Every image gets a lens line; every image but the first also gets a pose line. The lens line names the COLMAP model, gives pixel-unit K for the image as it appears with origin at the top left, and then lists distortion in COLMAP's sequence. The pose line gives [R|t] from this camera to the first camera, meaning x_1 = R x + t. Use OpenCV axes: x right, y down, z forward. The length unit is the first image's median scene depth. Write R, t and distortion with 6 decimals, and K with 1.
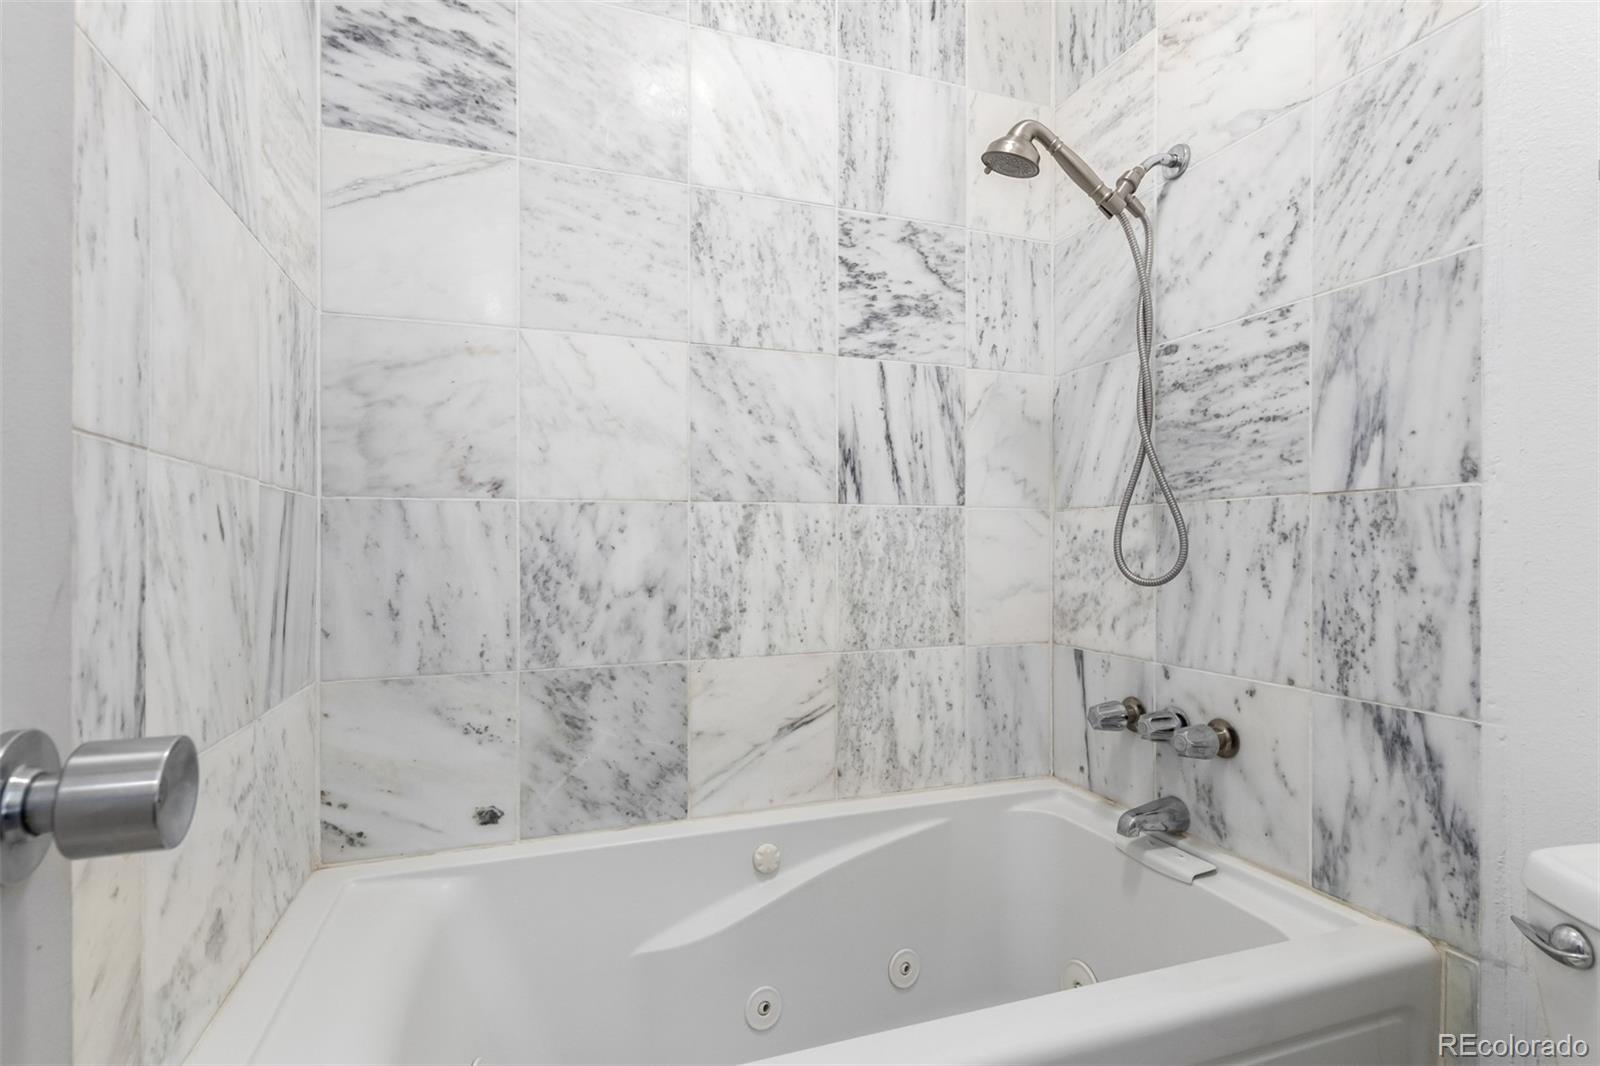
lens RADIAL K [[752.2, 0, 798.3], [0, 752.2, 544.3], [0, 0, 1]] dist [0.009980, -0.001487]
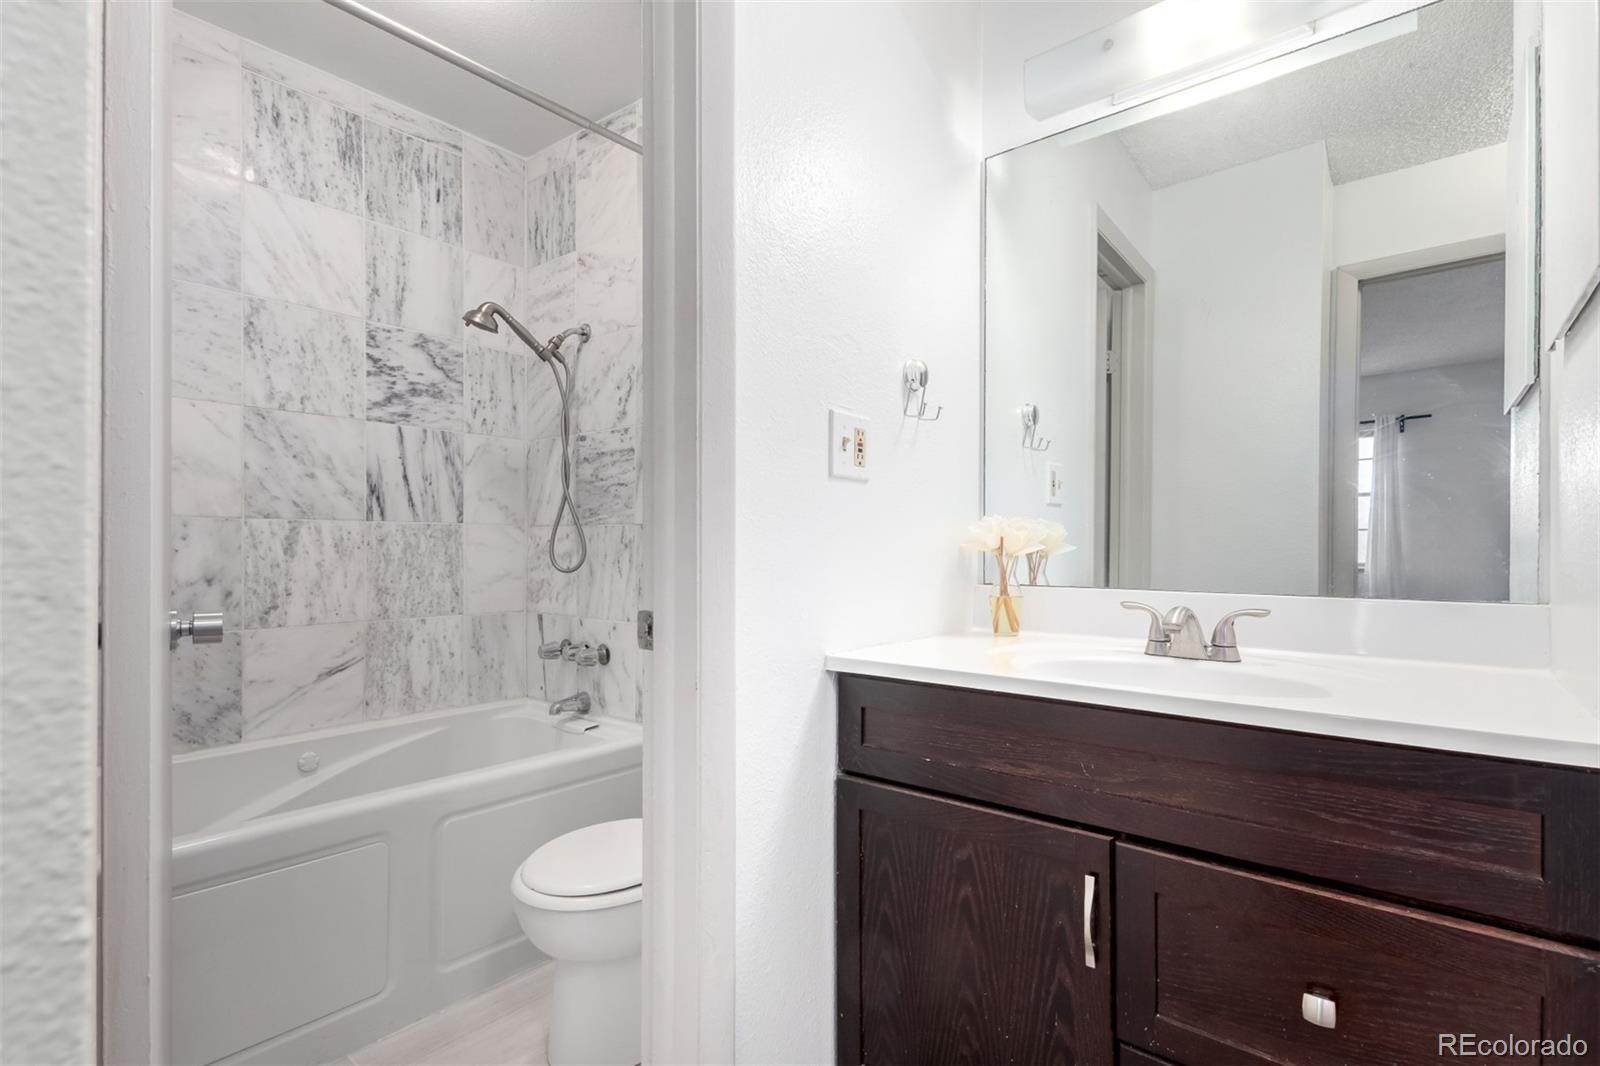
lens RADIAL K [[752.2, 0, 793.0], [0, 752.2, 553.0], [0, 0, 1]] dist [0.009980, -0.001487]
pose [[0.859071, -0.000343, 0.511856, 0.015296], [-0.006083, 0.999922, 0.010880, -0.012692], [-0.511820, -0.012460, 0.859003, -0.732050]]
